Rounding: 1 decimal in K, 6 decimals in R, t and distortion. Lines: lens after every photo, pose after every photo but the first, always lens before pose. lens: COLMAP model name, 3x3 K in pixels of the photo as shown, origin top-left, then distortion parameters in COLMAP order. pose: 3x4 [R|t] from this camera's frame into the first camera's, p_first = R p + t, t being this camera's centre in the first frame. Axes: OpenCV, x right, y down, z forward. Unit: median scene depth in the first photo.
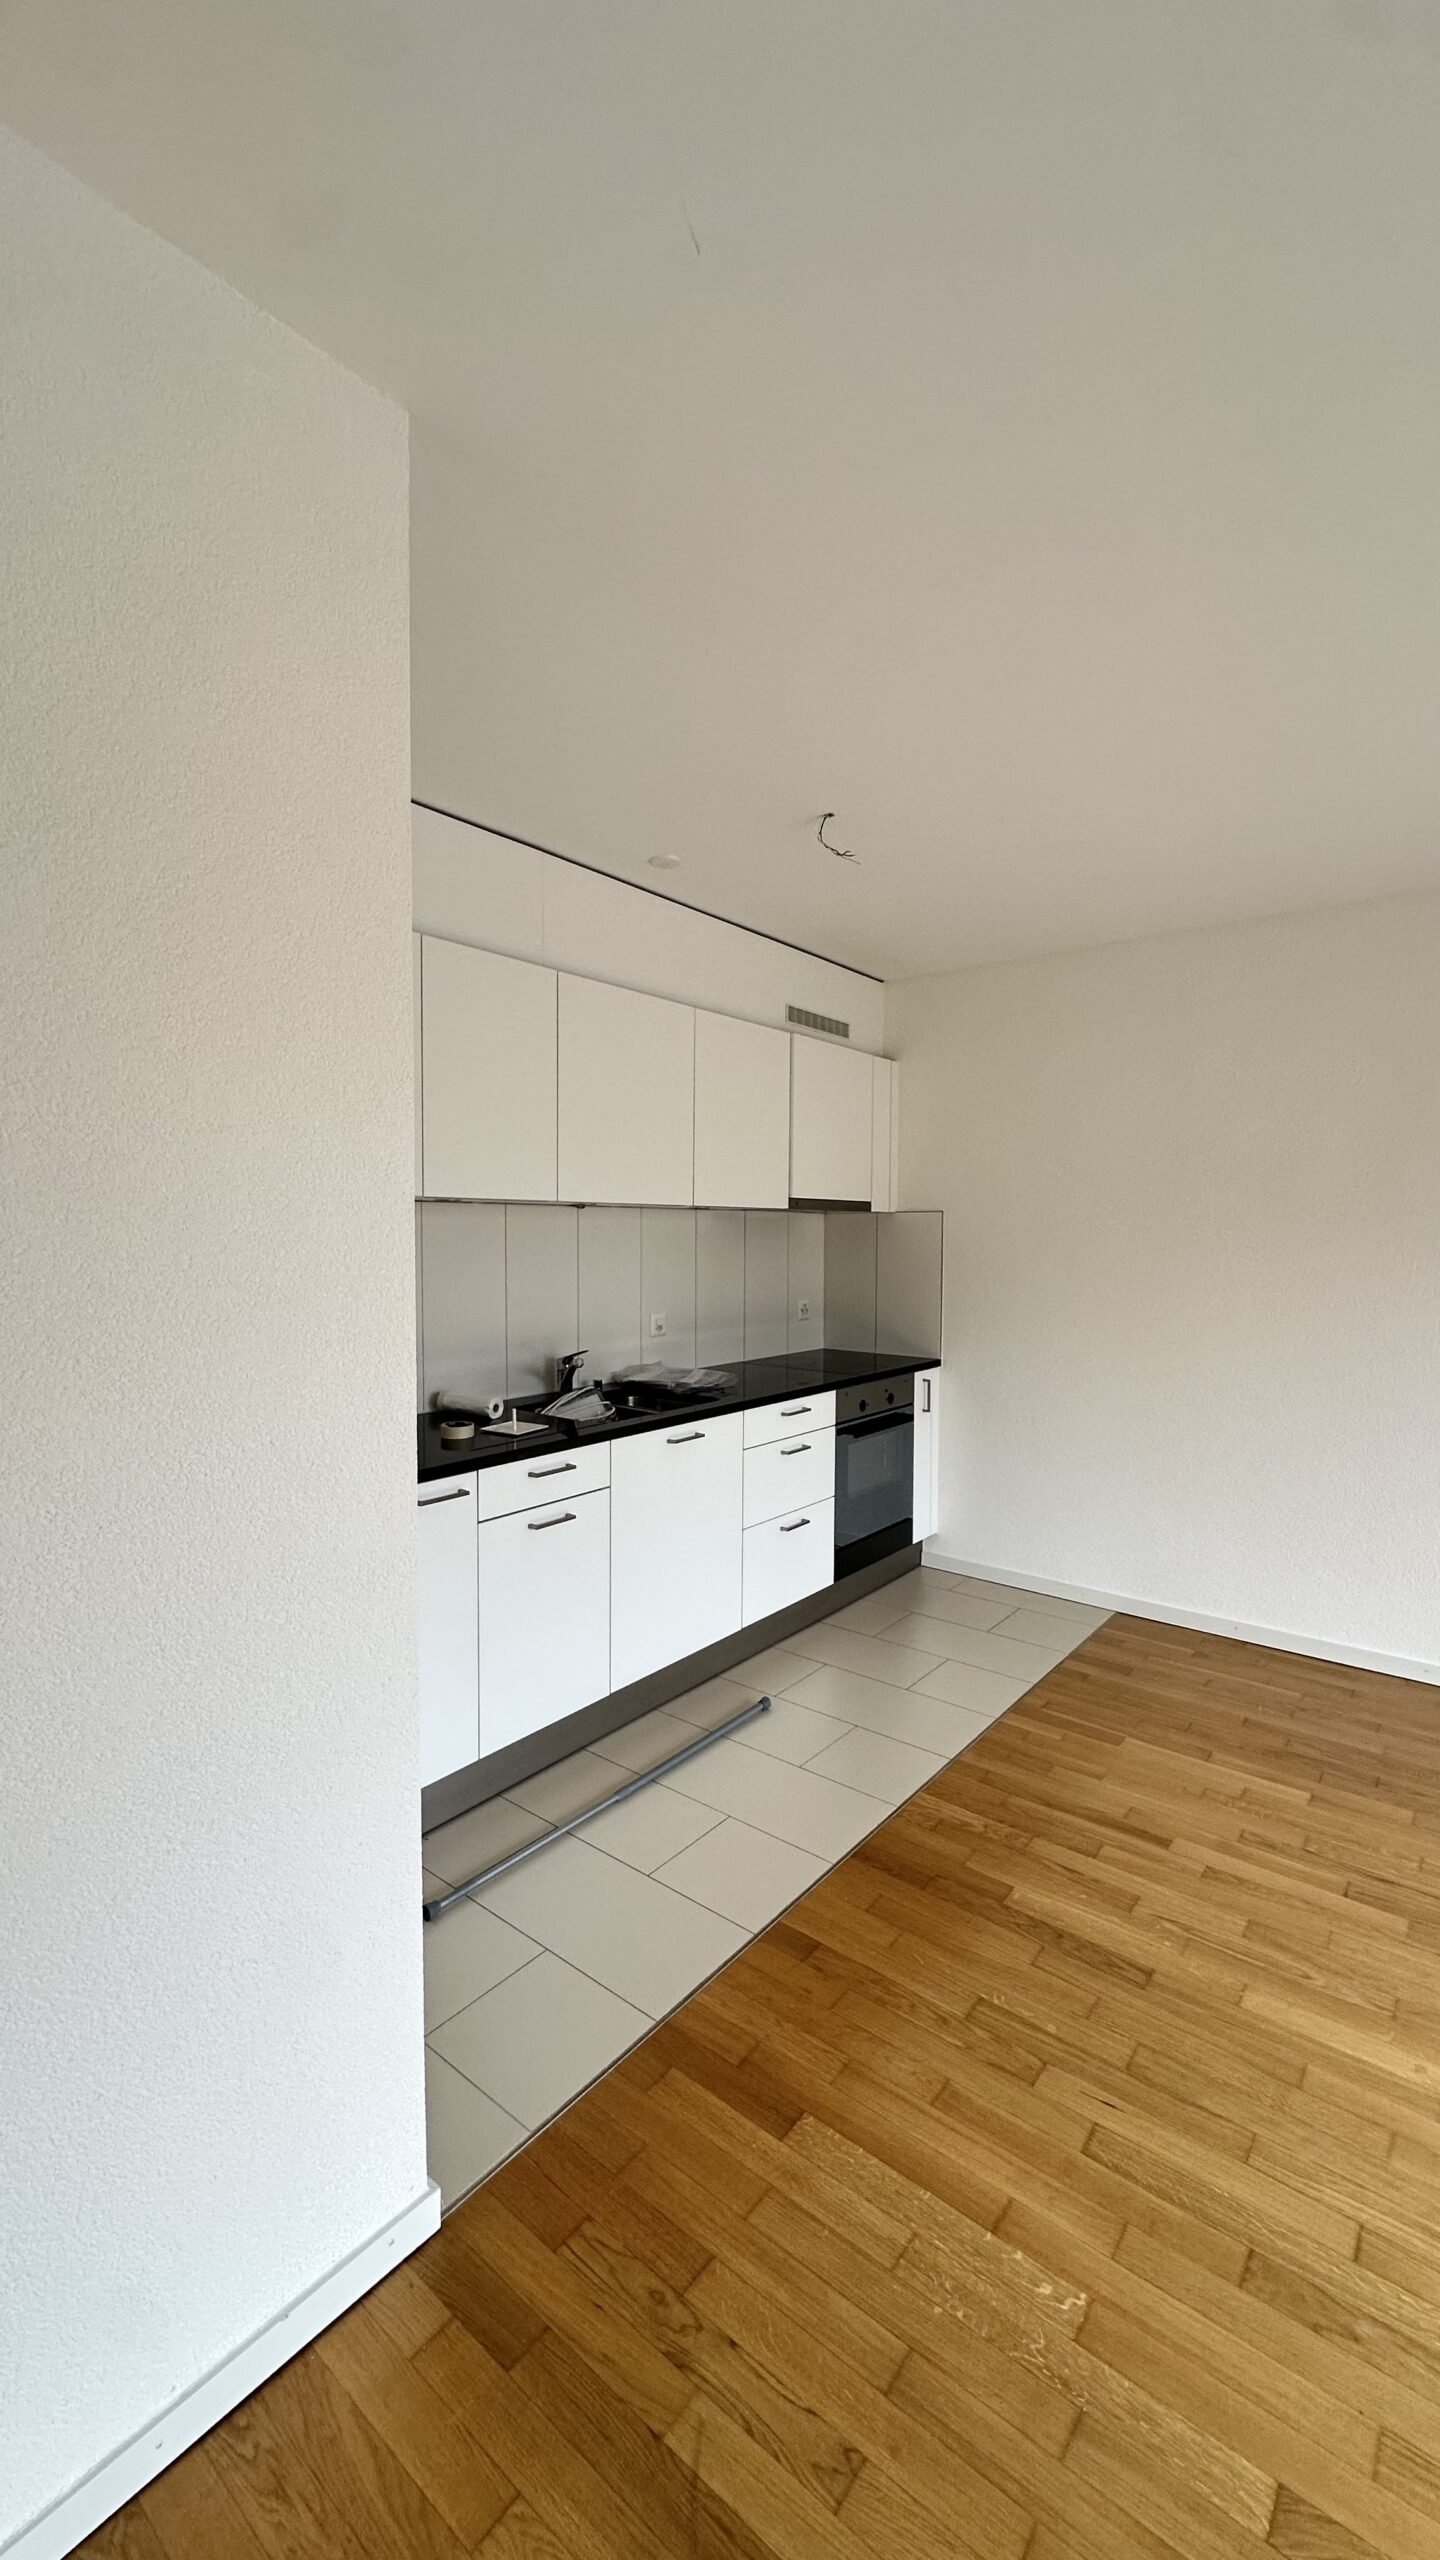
lens RADIAL K [[1021.6, 0, 720.0], [0, 1021.6, 1280.0], [0, 0, 1]] dist [-0.002403, 0.000059]
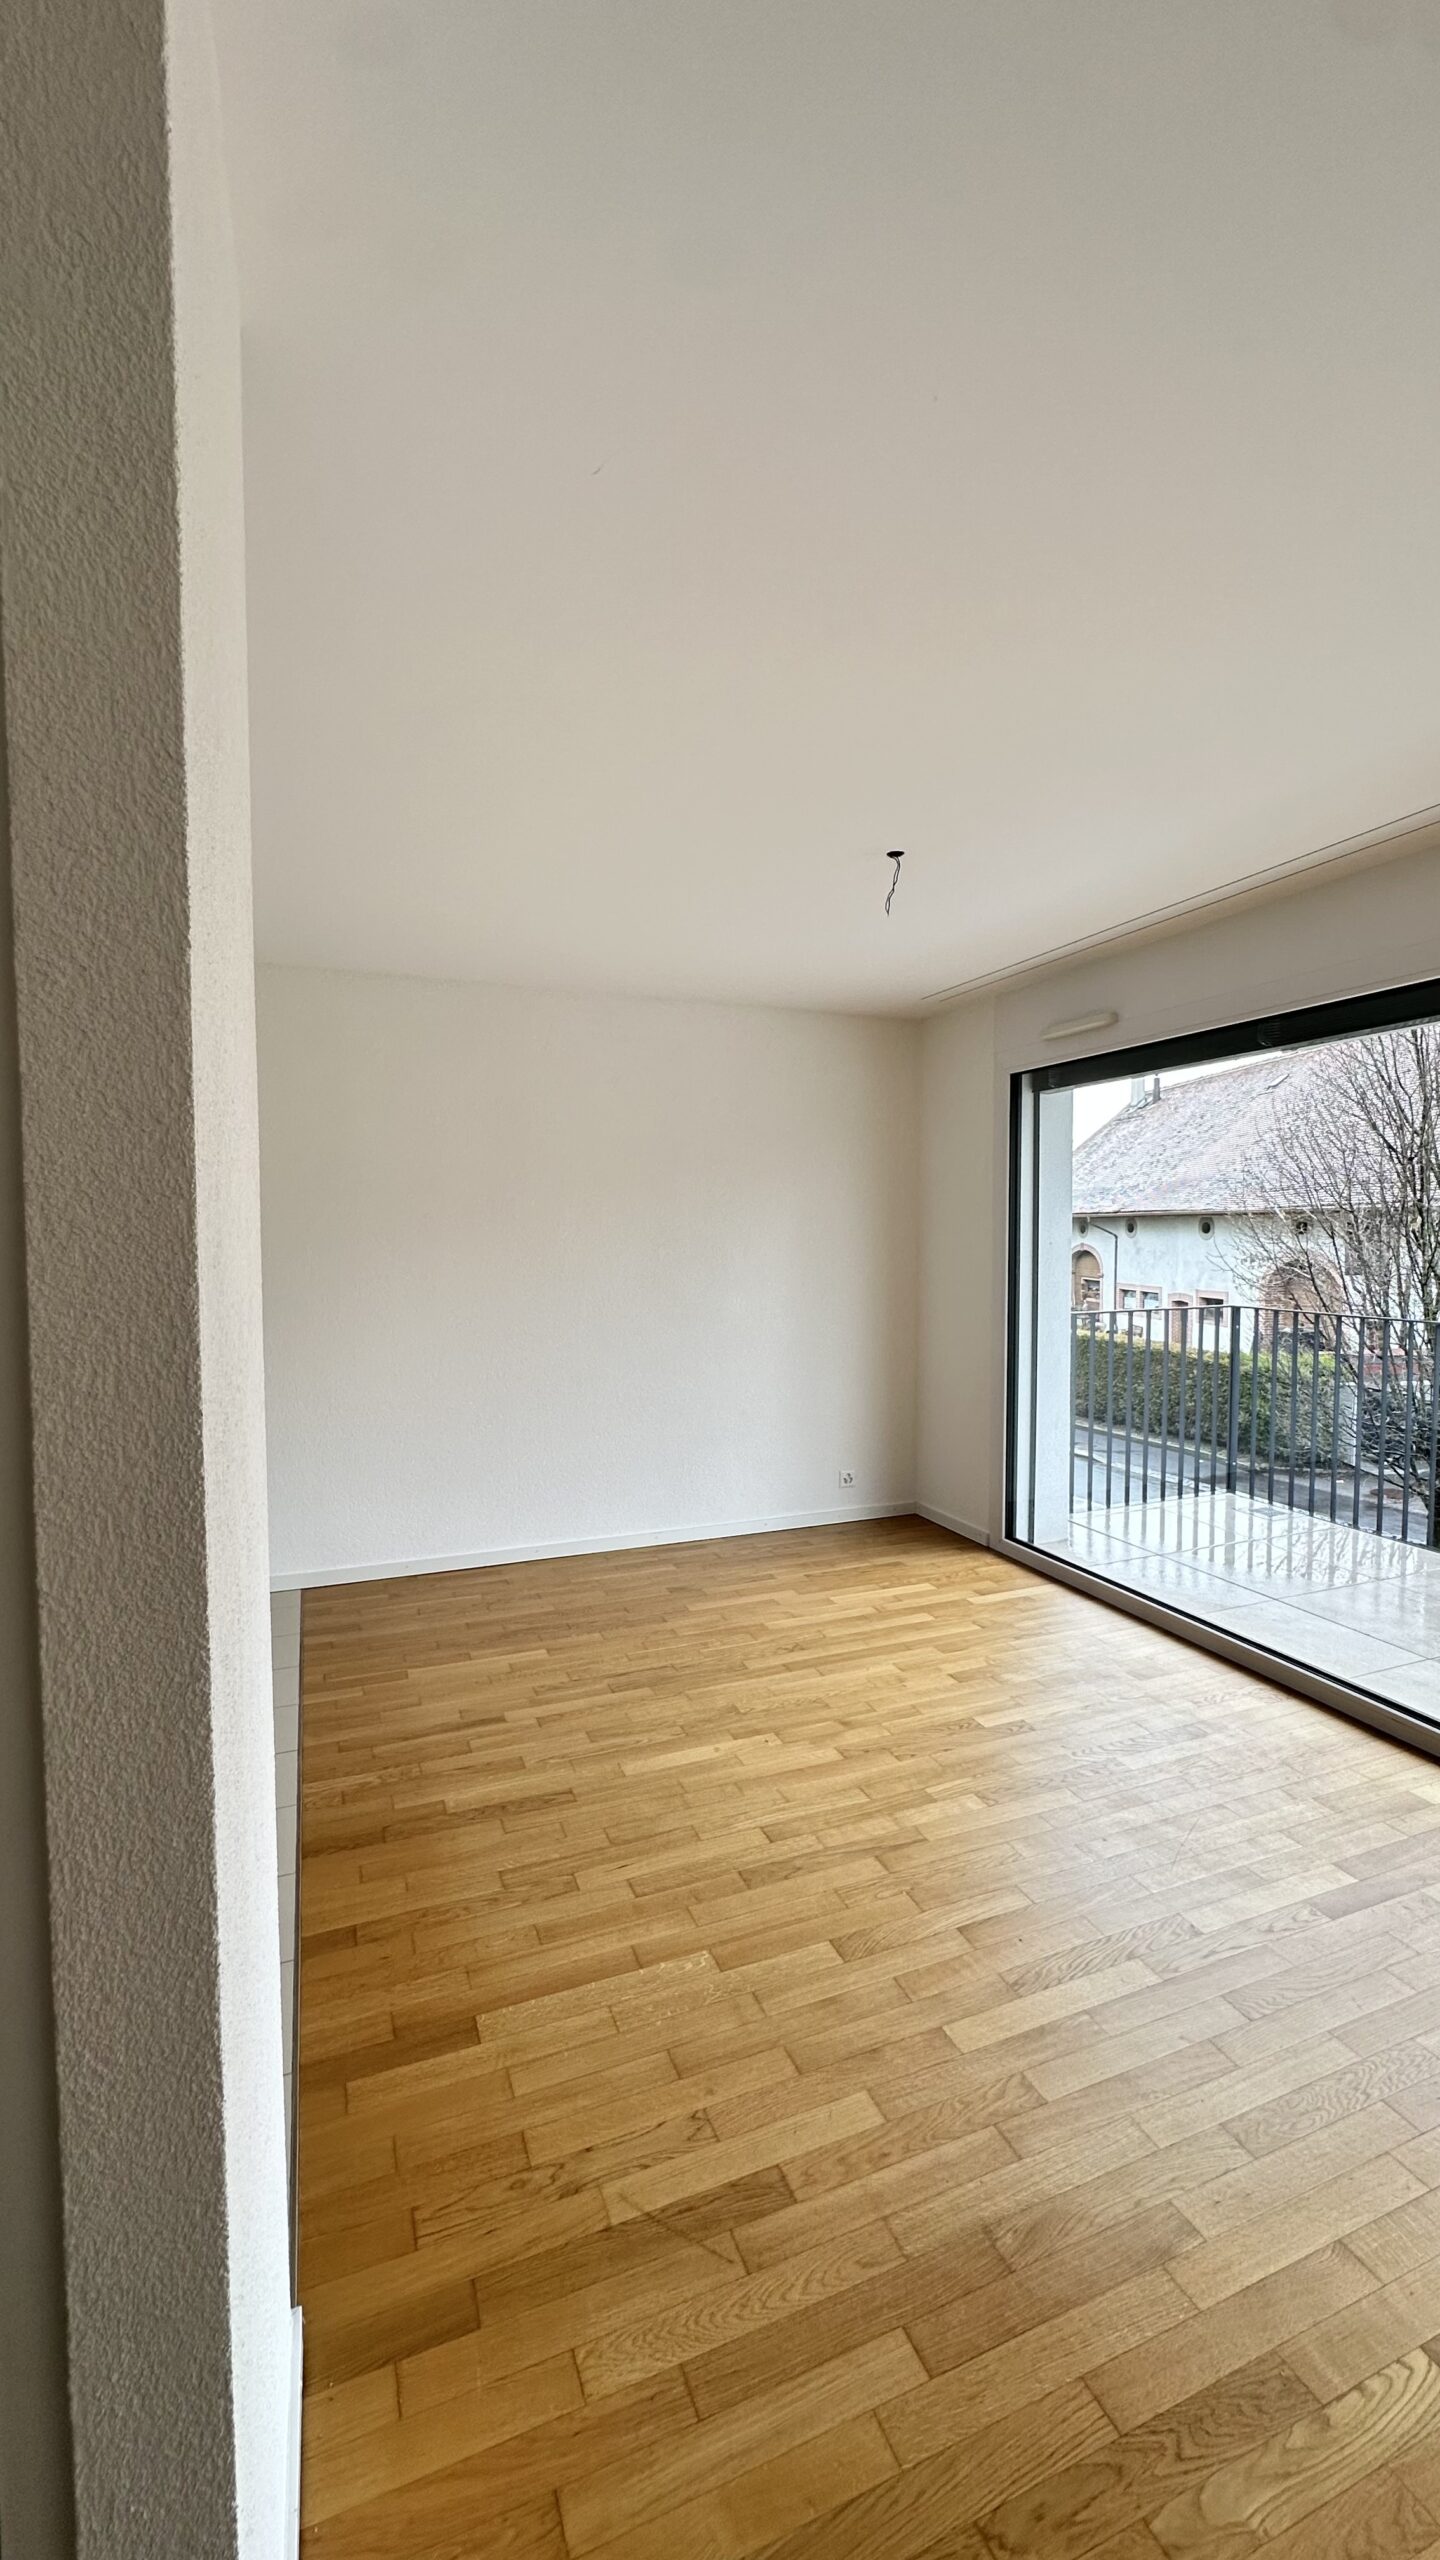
lens RADIAL K [[1021.6, 0, 720.0], [0, 1021.6, 1280.0], [0, 0, 1]] dist [-0.002403, 0.000059]
pose [[0.488622, -0.048425, 0.871151, -0.466220], [0.047159, 0.998465, 0.029051, -0.016243], [-0.871220, 0.026888, 0.490156, 0.114824]]
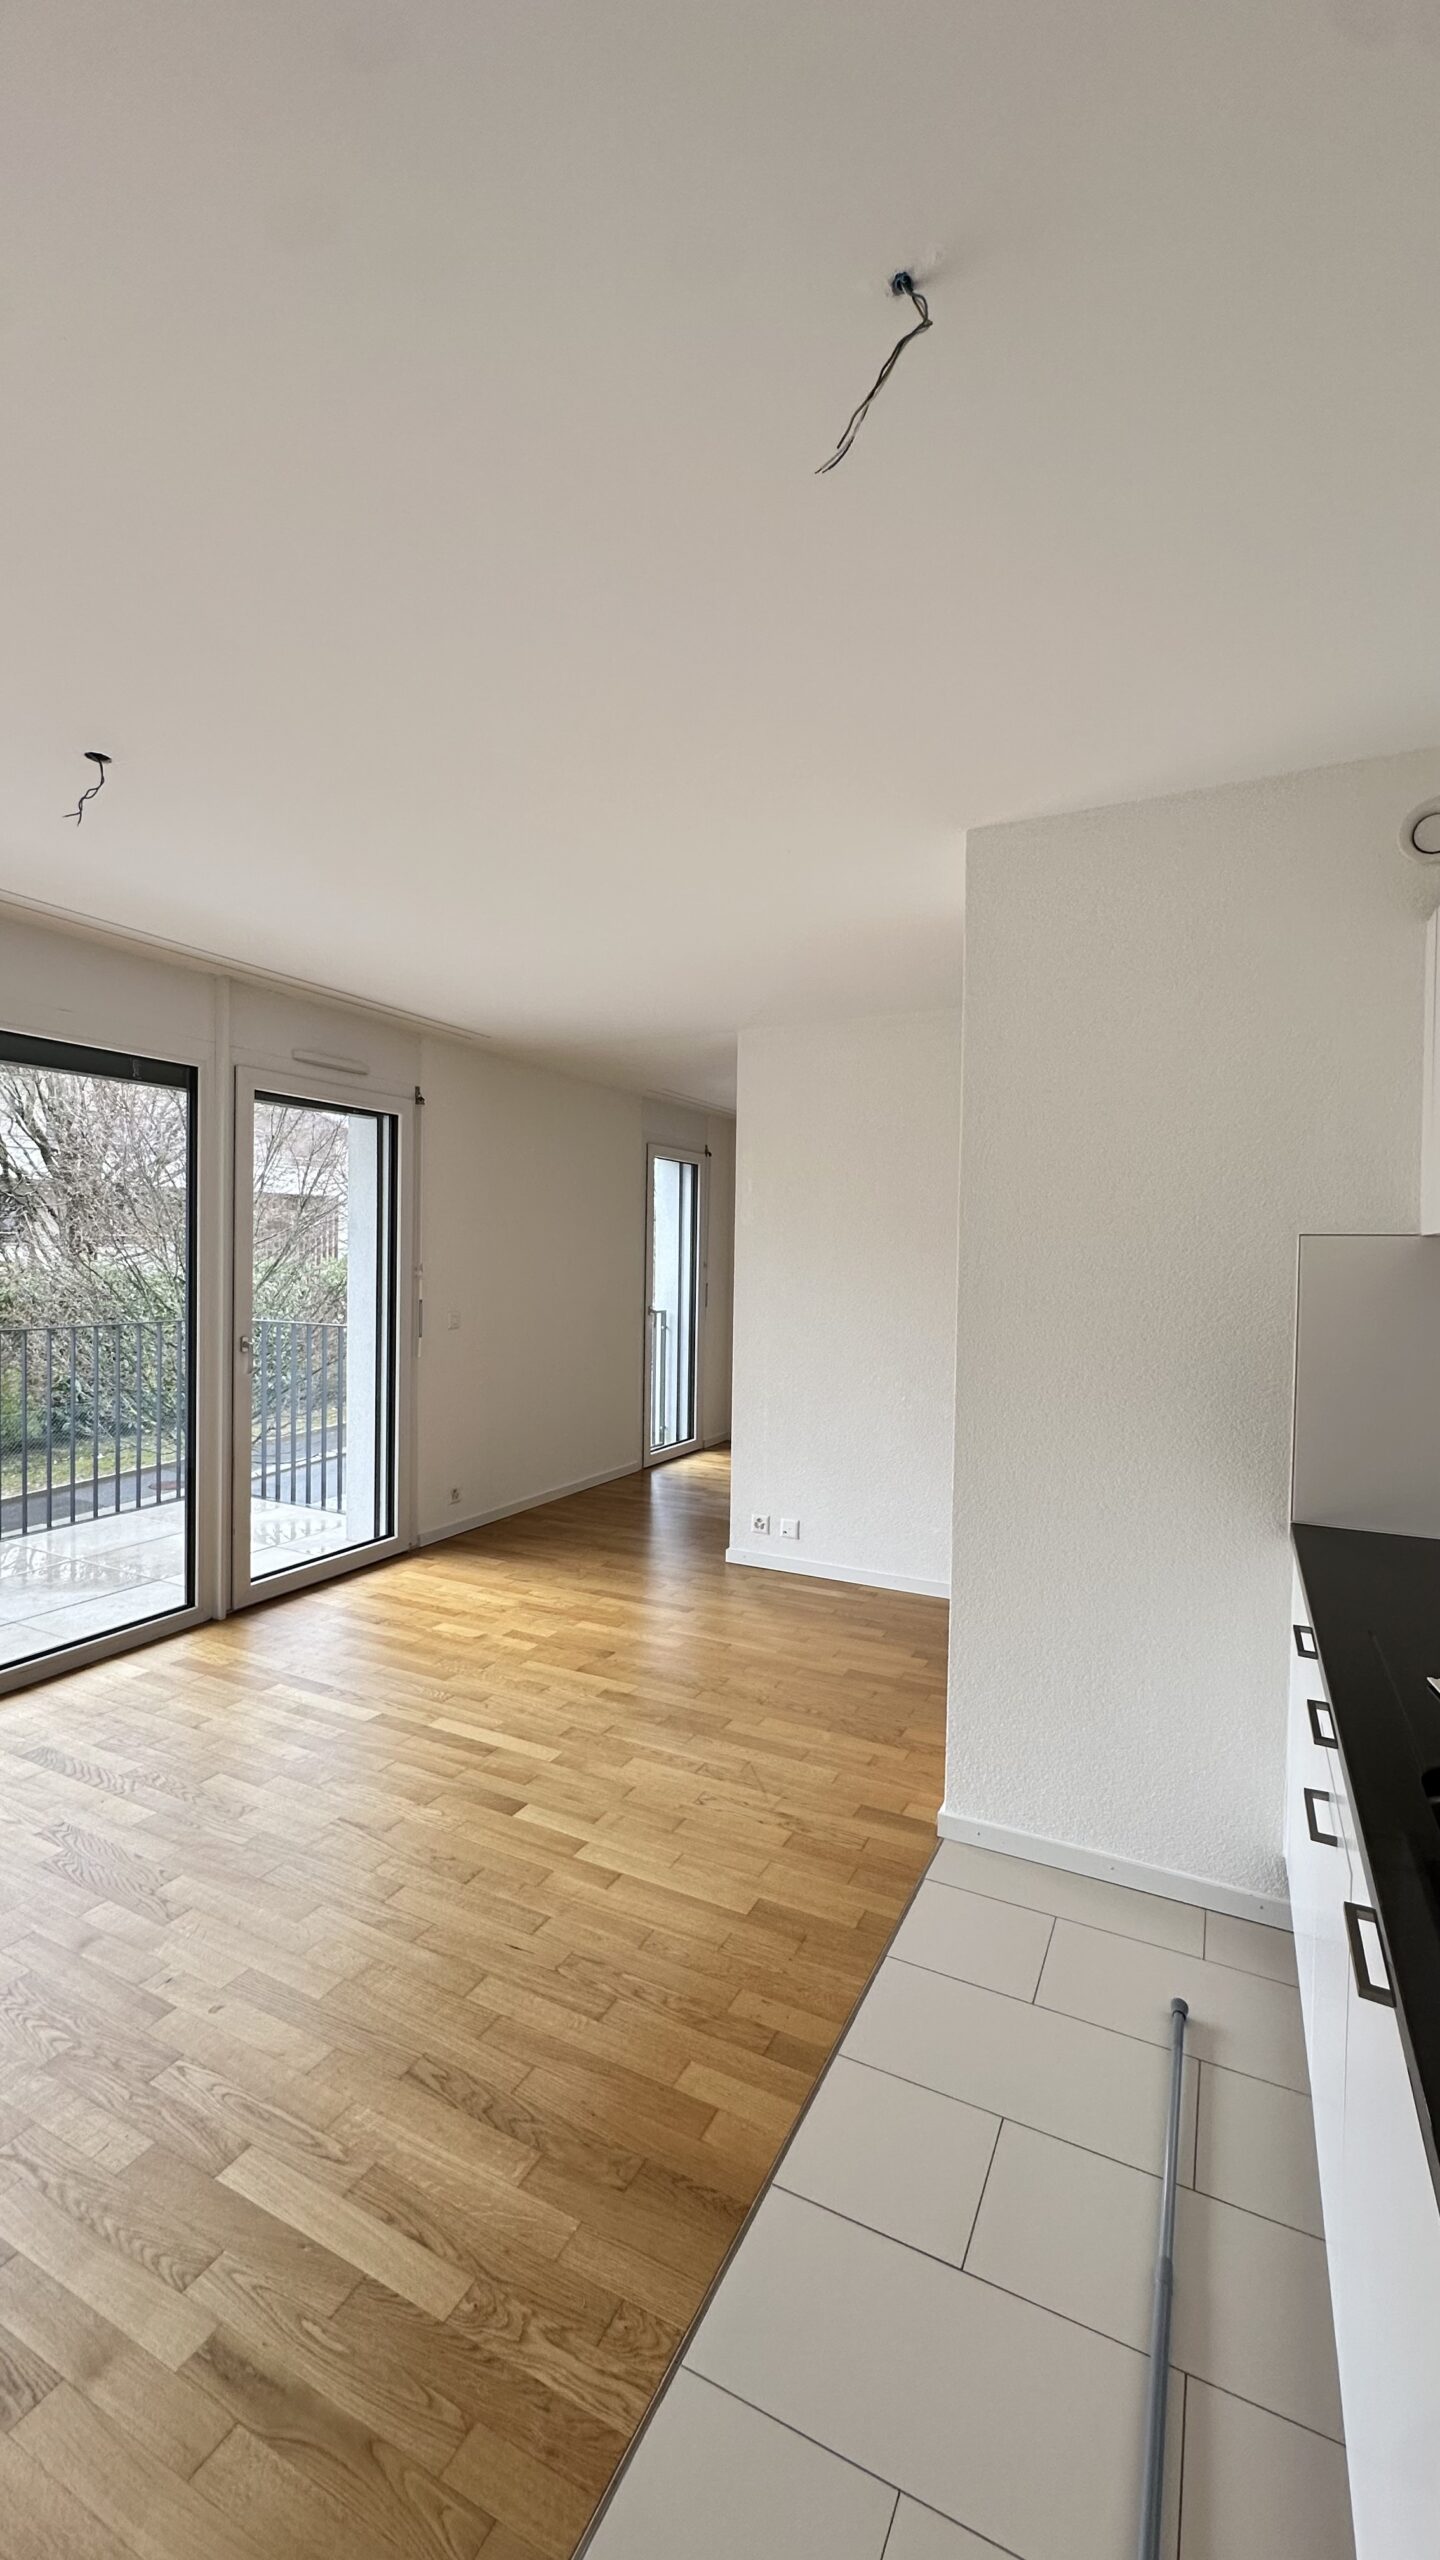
lens RADIAL K [[1021.6, 0, 720.0], [0, 1021.6, 1280.0], [0, 0, 1]] dist [-0.002403, 0.000059]
pose [[-0.977508, -0.014836, -0.210377, 0.263121], [-0.030616, 0.996938, 0.071949, -0.077652], [0.208666, 0.076772, -0.974969, 1.425742]]
